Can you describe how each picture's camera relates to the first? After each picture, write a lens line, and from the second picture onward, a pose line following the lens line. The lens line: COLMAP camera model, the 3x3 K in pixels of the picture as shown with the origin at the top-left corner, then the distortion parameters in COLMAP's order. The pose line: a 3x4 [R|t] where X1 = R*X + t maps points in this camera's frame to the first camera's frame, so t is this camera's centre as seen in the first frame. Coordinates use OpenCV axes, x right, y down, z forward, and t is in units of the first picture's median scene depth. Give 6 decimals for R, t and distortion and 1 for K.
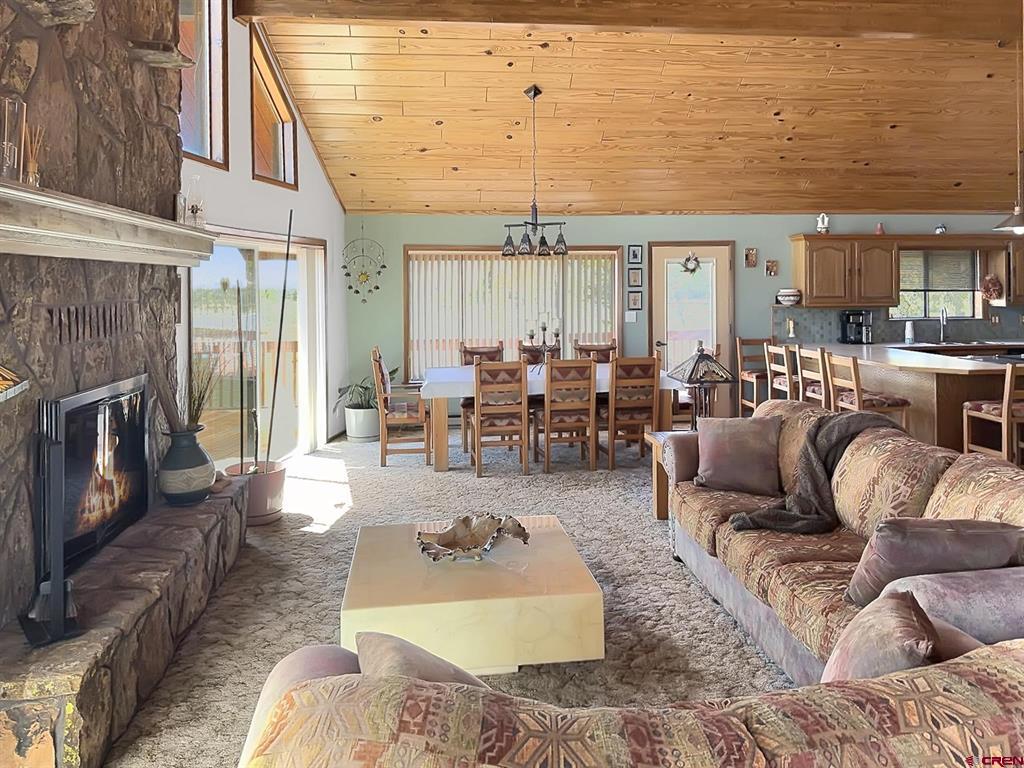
lens RADIAL K [[754.9, 0, 511.6], [0, 754.9, 306.6], [0, 0, 1]] dist [0.096624, -0.184910]
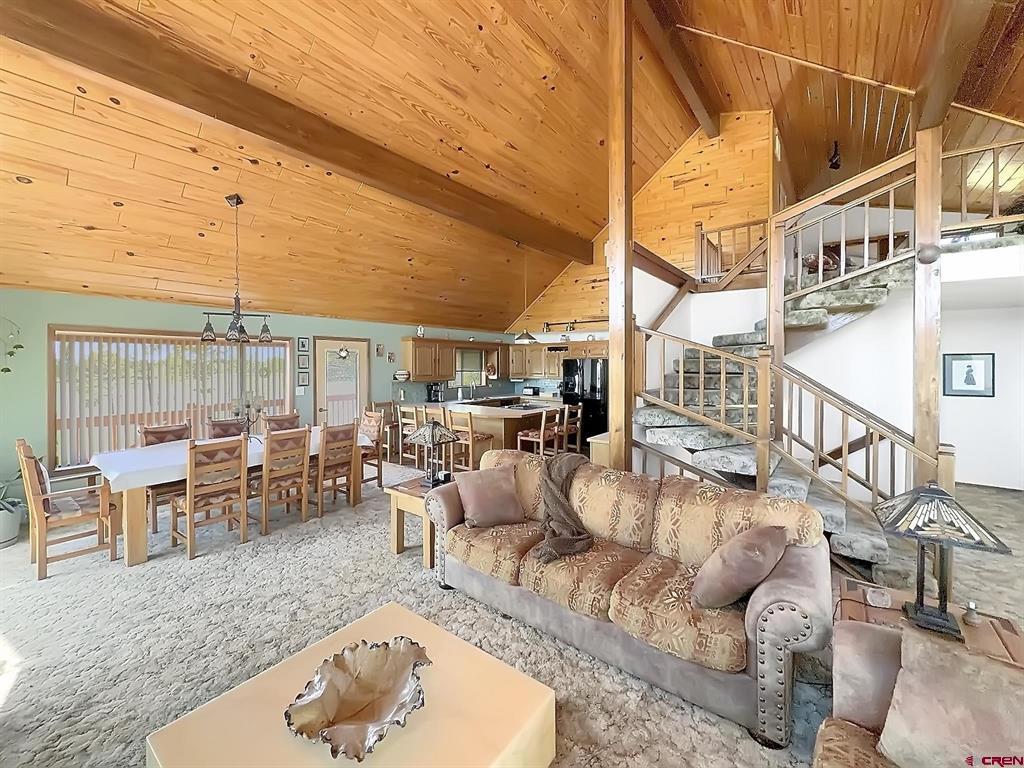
lens RADIAL K [[414.5, 0, 510.1], [0, 414.5, 369.2], [0, 0, 1]] dist [-0.001942, -0.000462]
pose [[0.700940, 0.000717, 0.713220, -0.115161], [0.012092, 0.999844, -0.012889, -0.013132], [-0.713117, 0.017659, 0.700822, 0.248985]]
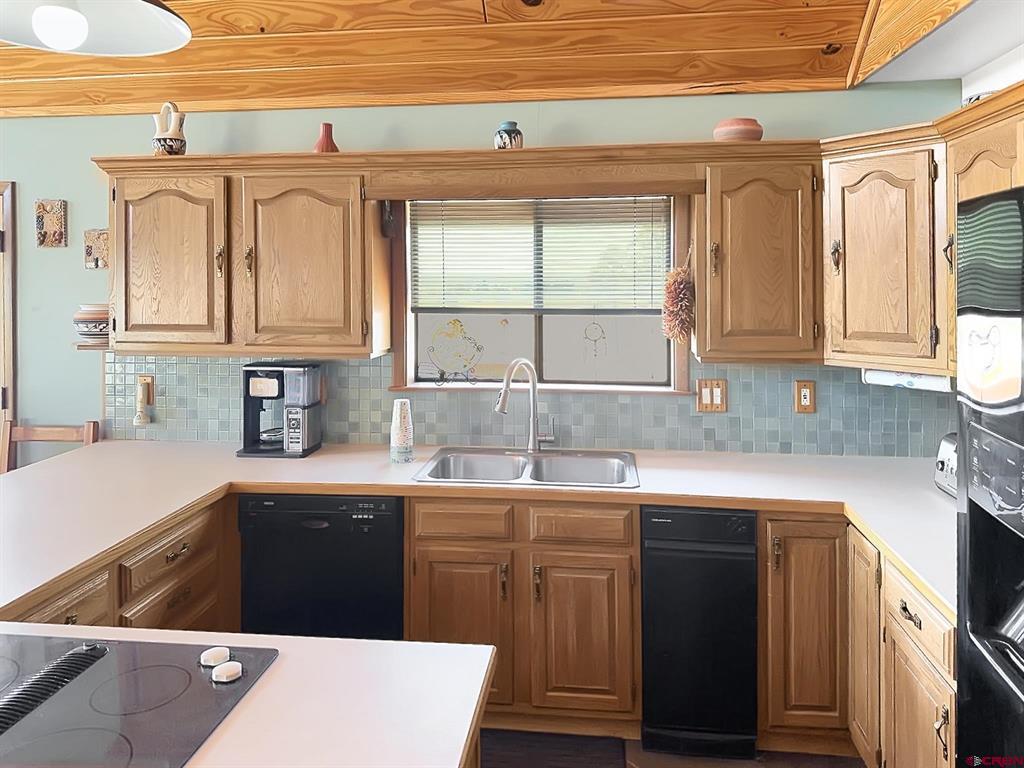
lens RADIAL K [[754.9, 0, 511.6], [0, 754.9, 306.6], [0, 0, 1]] dist [0.096624, -0.184910]
pose [[0.970659, 0.014910, -0.239999, 0.738388], [-0.012320, 0.999849, 0.012289, -0.032151], [0.240145, -0.008971, 0.970695, 0.758051]]
